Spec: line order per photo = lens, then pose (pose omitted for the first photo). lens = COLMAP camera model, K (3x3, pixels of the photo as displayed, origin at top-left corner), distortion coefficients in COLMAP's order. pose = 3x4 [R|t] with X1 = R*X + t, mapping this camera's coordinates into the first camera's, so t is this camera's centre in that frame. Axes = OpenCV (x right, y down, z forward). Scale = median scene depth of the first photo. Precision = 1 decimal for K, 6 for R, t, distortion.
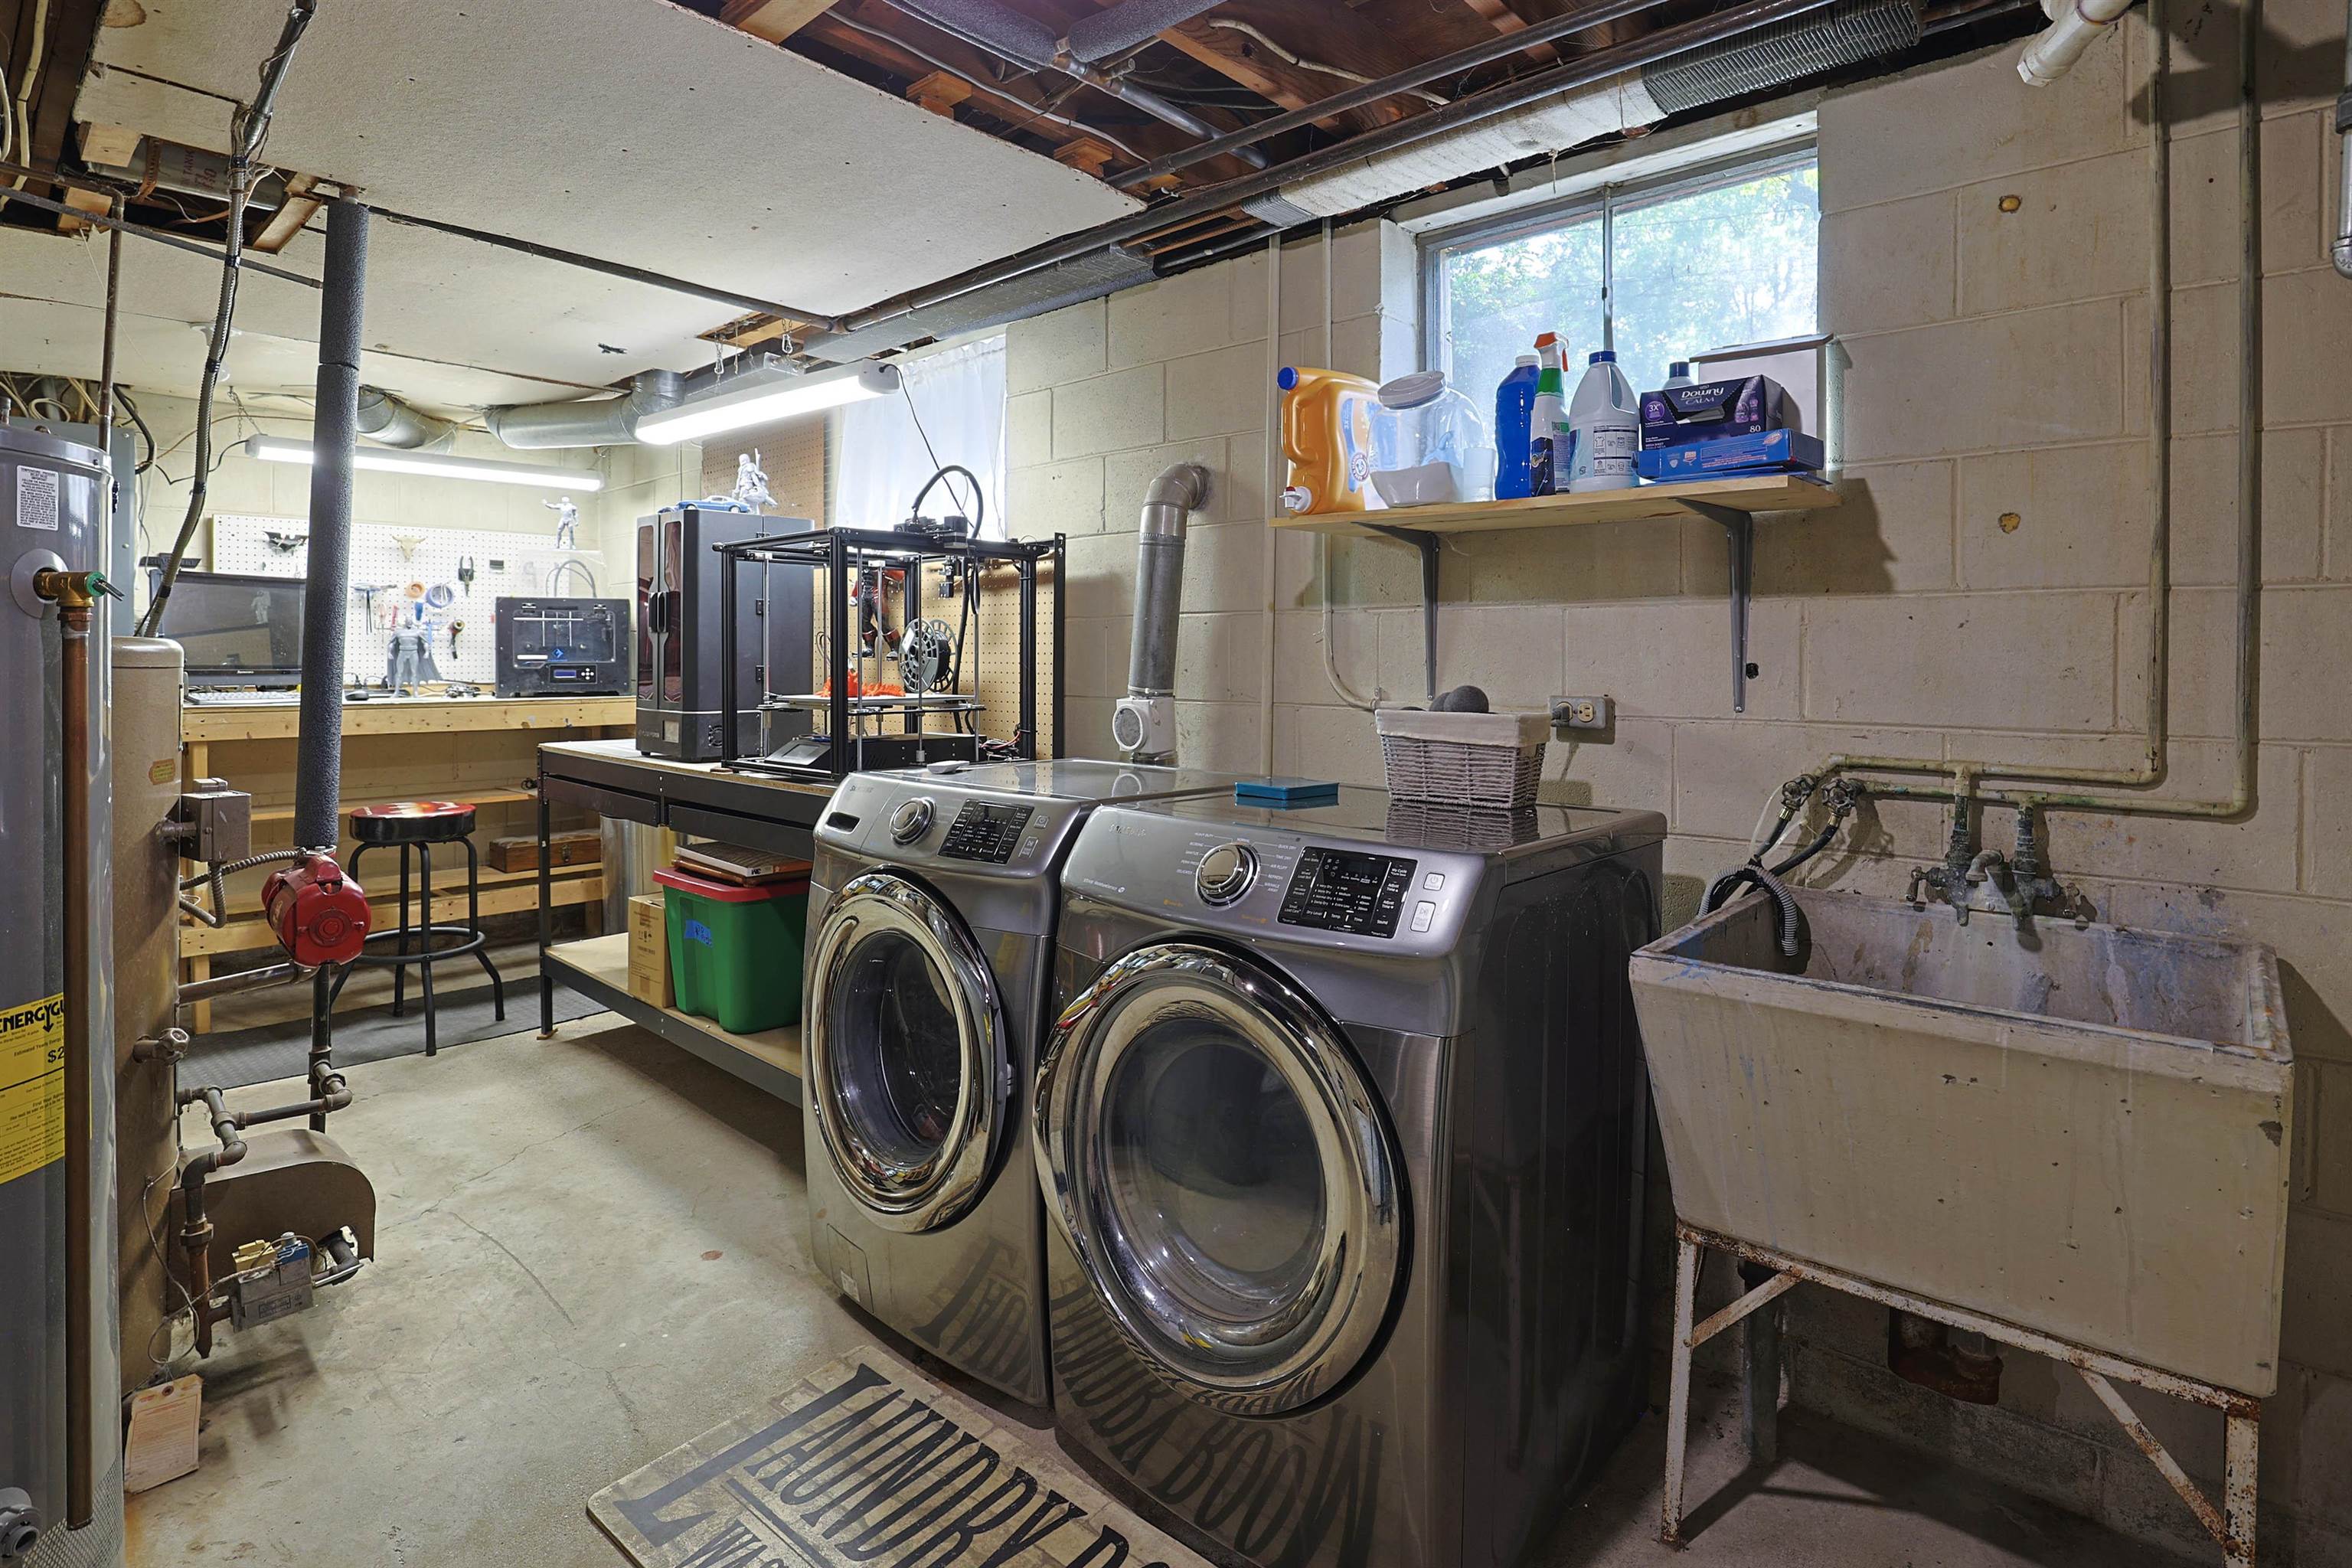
lens RADIAL K [[1110.0, 0, 1106.4], [0, 1110.0, 659.9], [0, 0, 1]] dist [-0.014415, 0.000009]
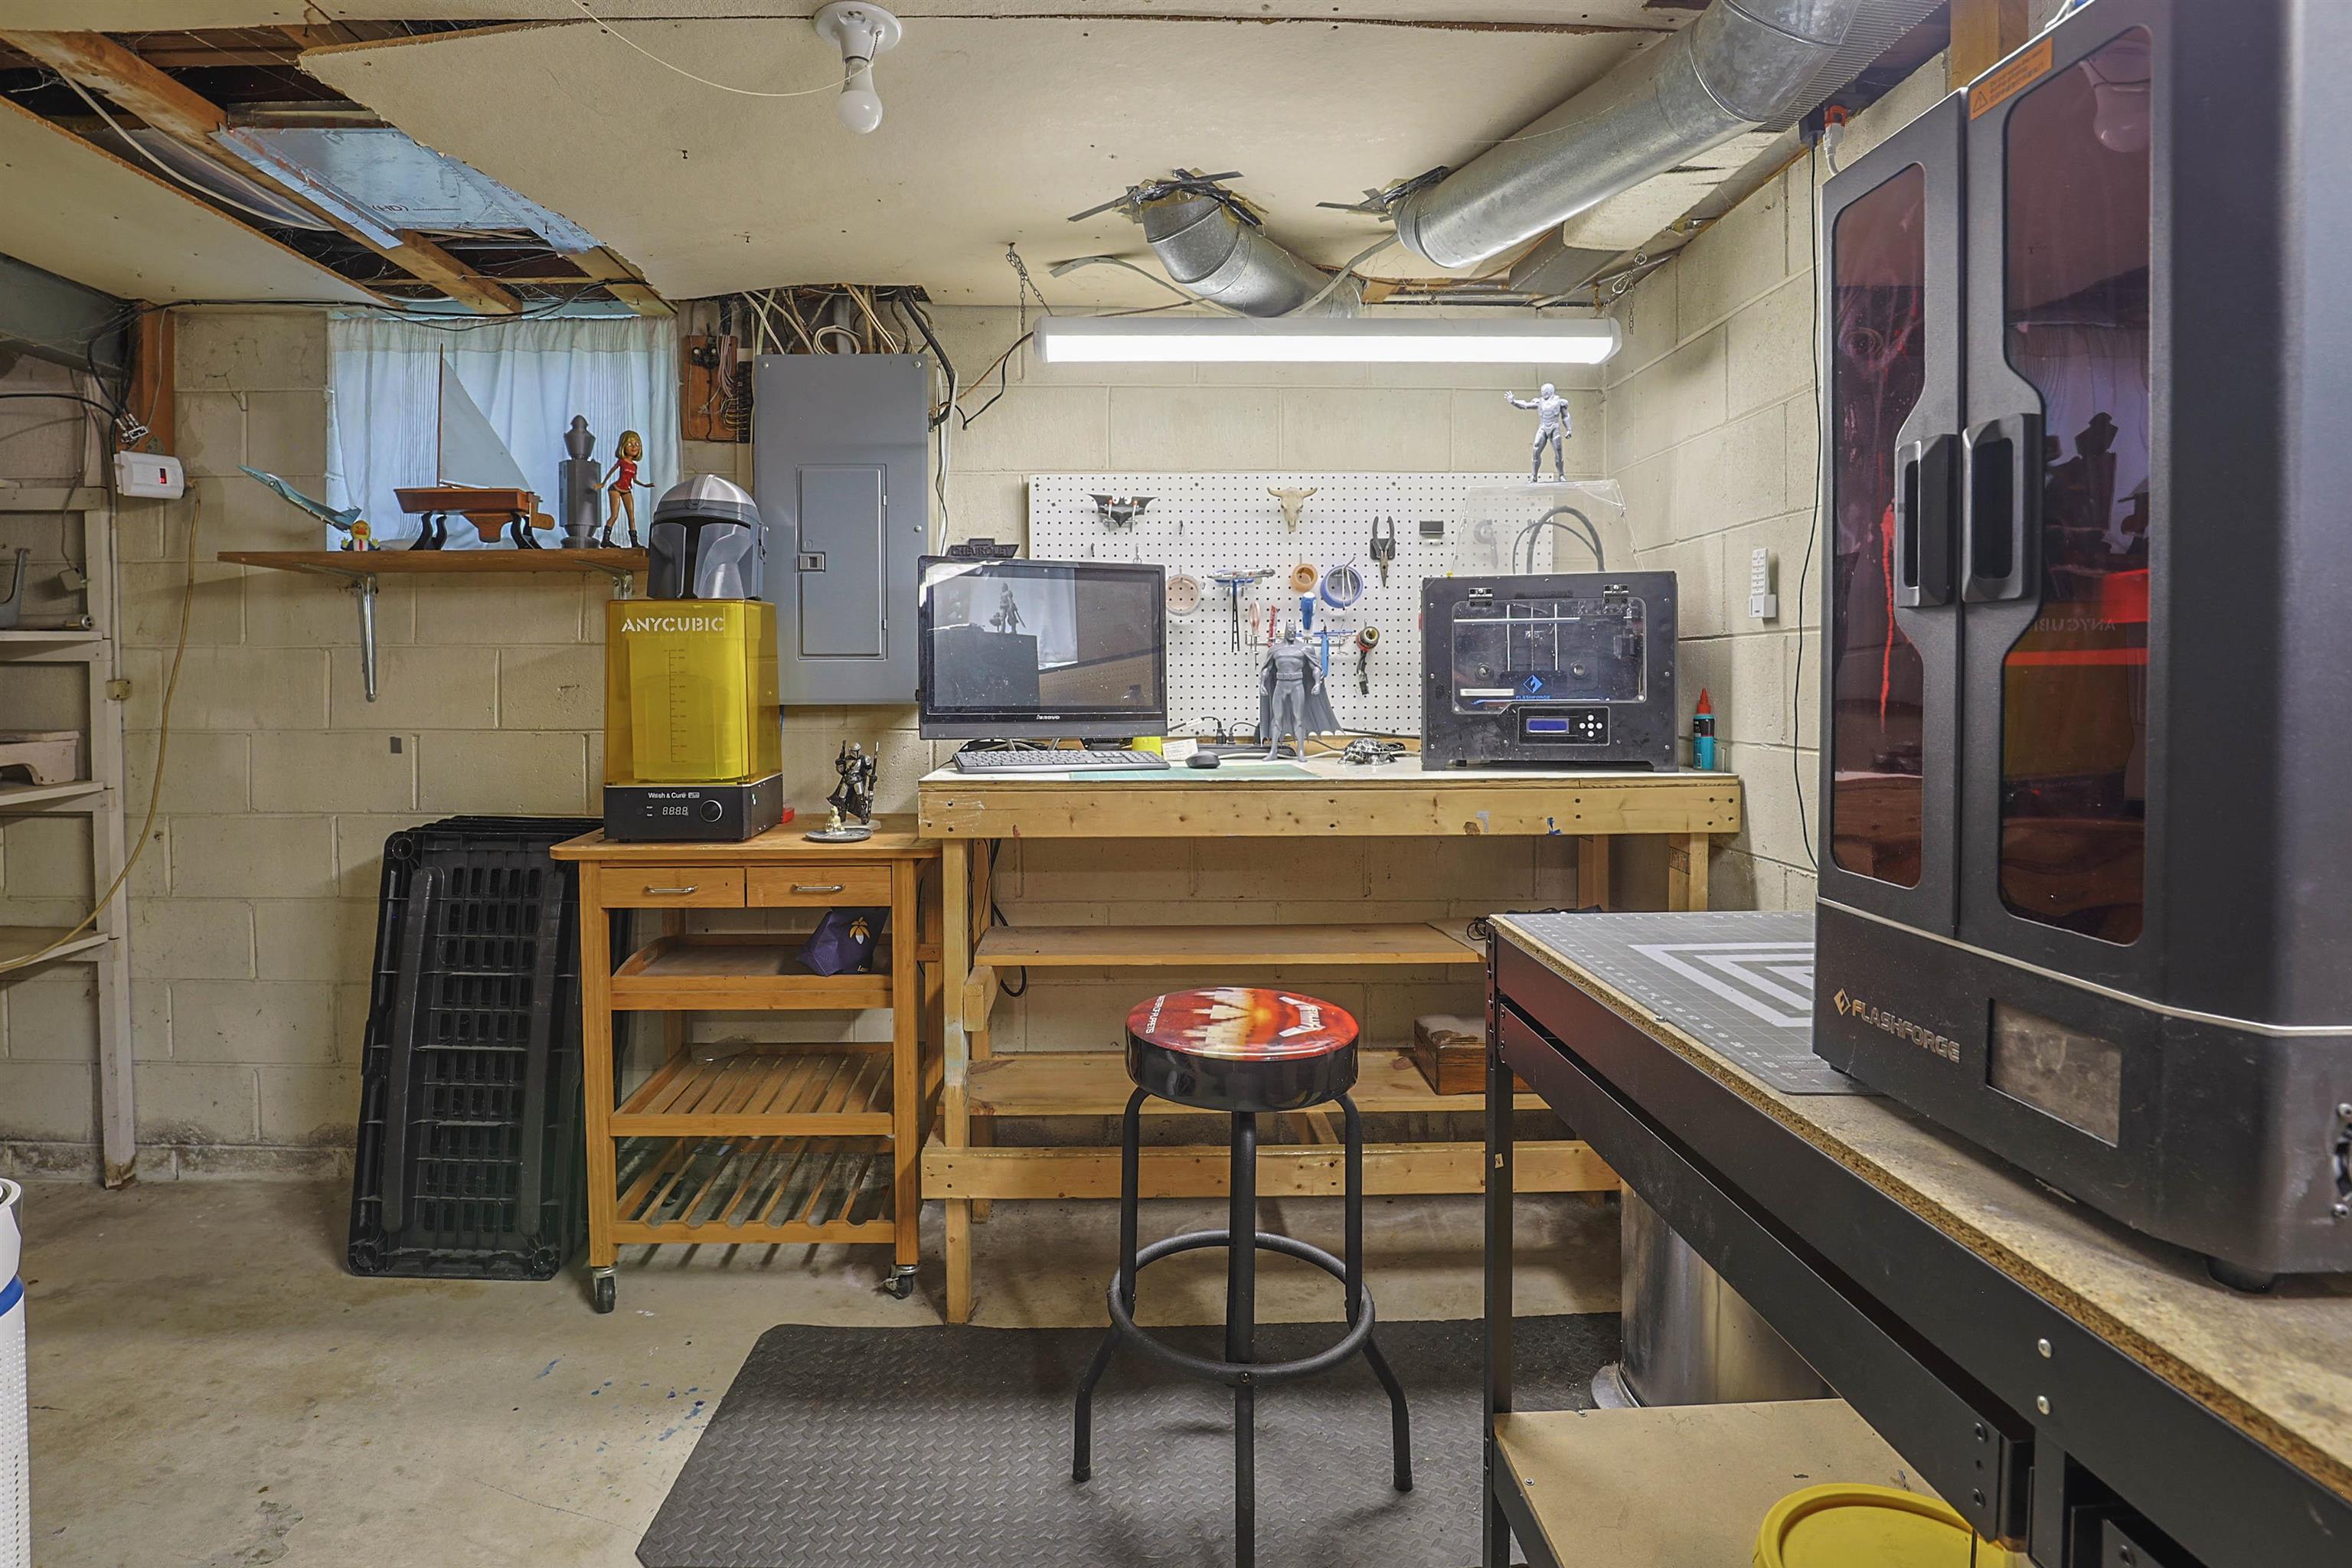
lens RADIAL K [[1110.0, 0, 1132.1], [0, 1110.0, 694.1], [0, 0, 1]] dist [-0.014415, 0.000009]
pose [[0.692127, 0.006181, -0.721750, -0.261121], [0.002991, 0.999930, 0.011432, -0.008022], [0.721770, -0.010071, 0.692060, 0.524487]]
